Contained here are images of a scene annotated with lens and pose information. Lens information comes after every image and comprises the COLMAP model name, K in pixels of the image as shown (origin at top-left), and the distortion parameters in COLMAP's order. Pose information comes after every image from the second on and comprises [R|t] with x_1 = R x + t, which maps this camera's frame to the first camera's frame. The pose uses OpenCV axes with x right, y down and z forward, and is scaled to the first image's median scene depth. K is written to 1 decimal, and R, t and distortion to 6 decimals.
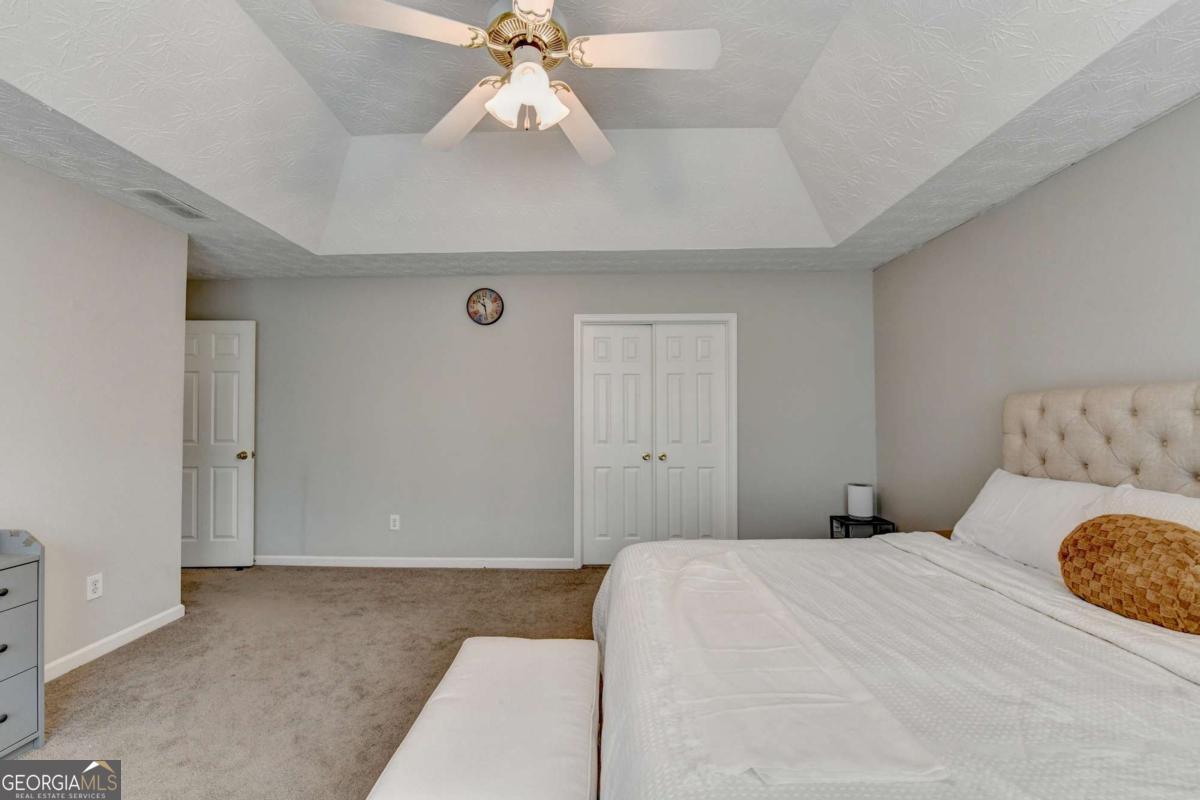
lens RADIAL K [[483.7, 0, 597.3], [0, 483.7, 406.4], [0, 0, 1]] dist [-0.000556, -0.006872]
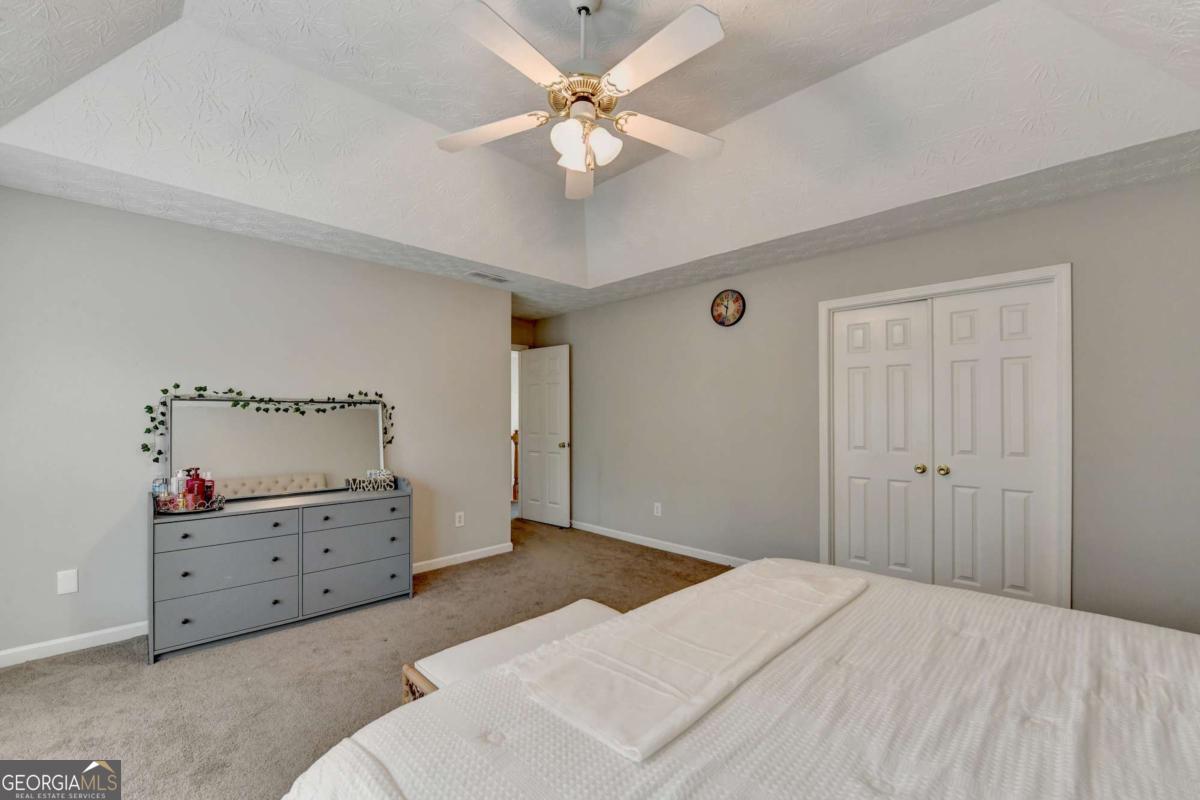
lens RADIAL K [[501.2, 0, 599.1], [0, 501.2, 414.0], [0, 0, 1]] dist [0.000934, 0.000023]
pose [[0.720780, -0.000316, -0.693164, 0.319911], [0.011243, 0.999874, 0.011236, -0.000017], [0.693073, -0.015892, 0.720692, 0.060624]]
